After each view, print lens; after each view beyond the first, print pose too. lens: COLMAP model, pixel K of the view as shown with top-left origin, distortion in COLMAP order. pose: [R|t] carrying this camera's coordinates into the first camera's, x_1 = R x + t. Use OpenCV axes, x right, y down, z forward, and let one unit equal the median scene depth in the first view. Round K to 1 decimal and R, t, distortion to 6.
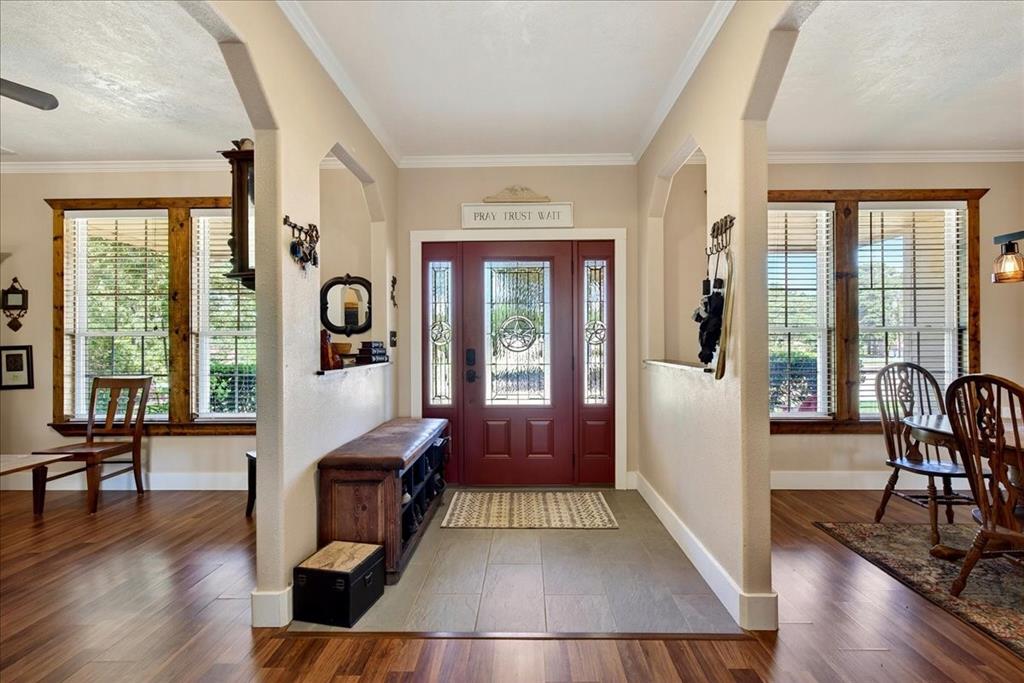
lens RADIAL K [[456.7, 0, 519.6], [0, 456.7, 338.4], [0, 0, 1]] dist [-0.001162, -0.000187]
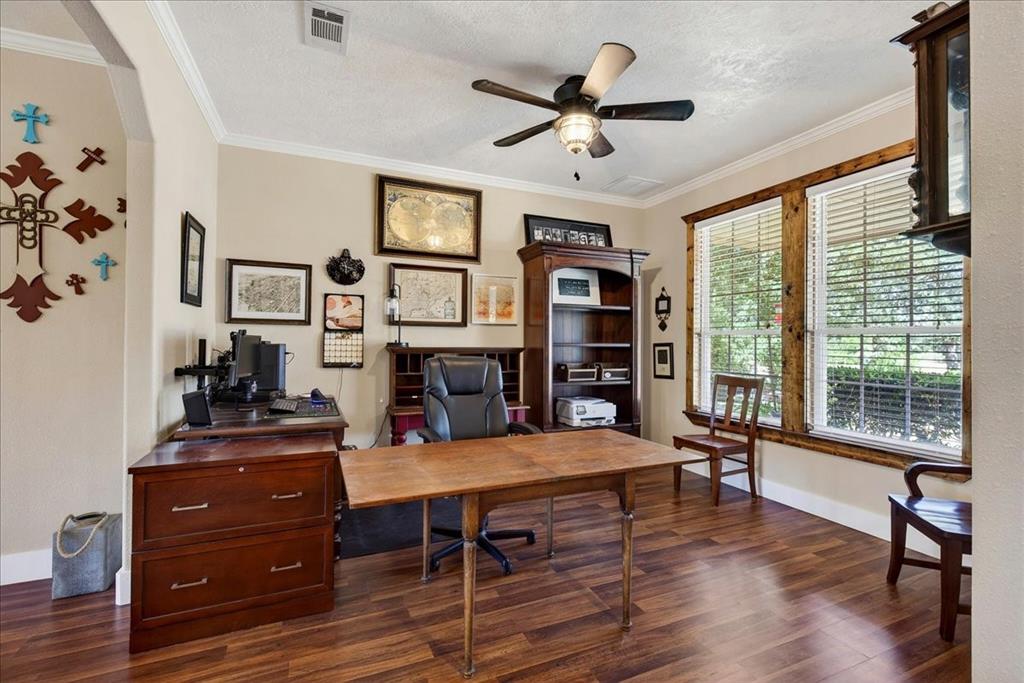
lens RADIAL K [[456.7, 0, 519.6], [0, 456.7, 338.4], [0, 0, 1]] dist [-0.001162, -0.000187]
pose [[0.418795, 0.003632, -0.908073, -0.163312], [-0.003443, 0.999991, 0.002411, 0.002290], [0.908074, 0.002117, 0.418804, 0.144555]]
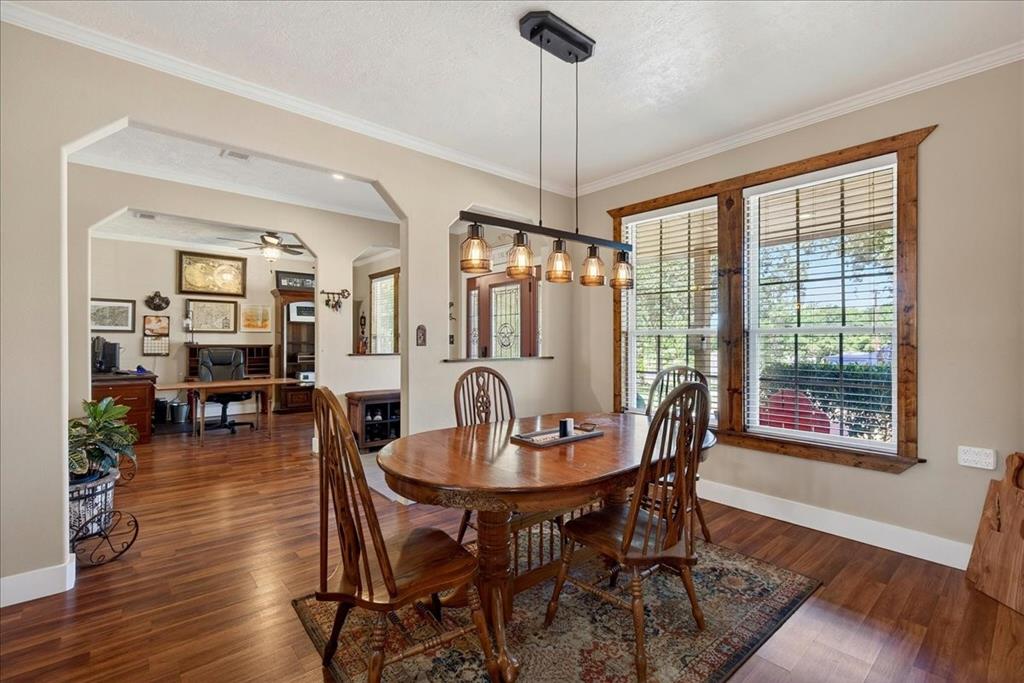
lens RADIAL K [[456.7, 0, 519.6], [0, 456.7, 338.4], [0, 0, 1]] dist [-0.001162, -0.000187]
pose [[0.668283, 0.002786, -0.743902, 1.116870], [-0.001896, 0.999996, 0.002042, -0.006477], [0.743905, 0.000046, 0.668286, 0.073535]]
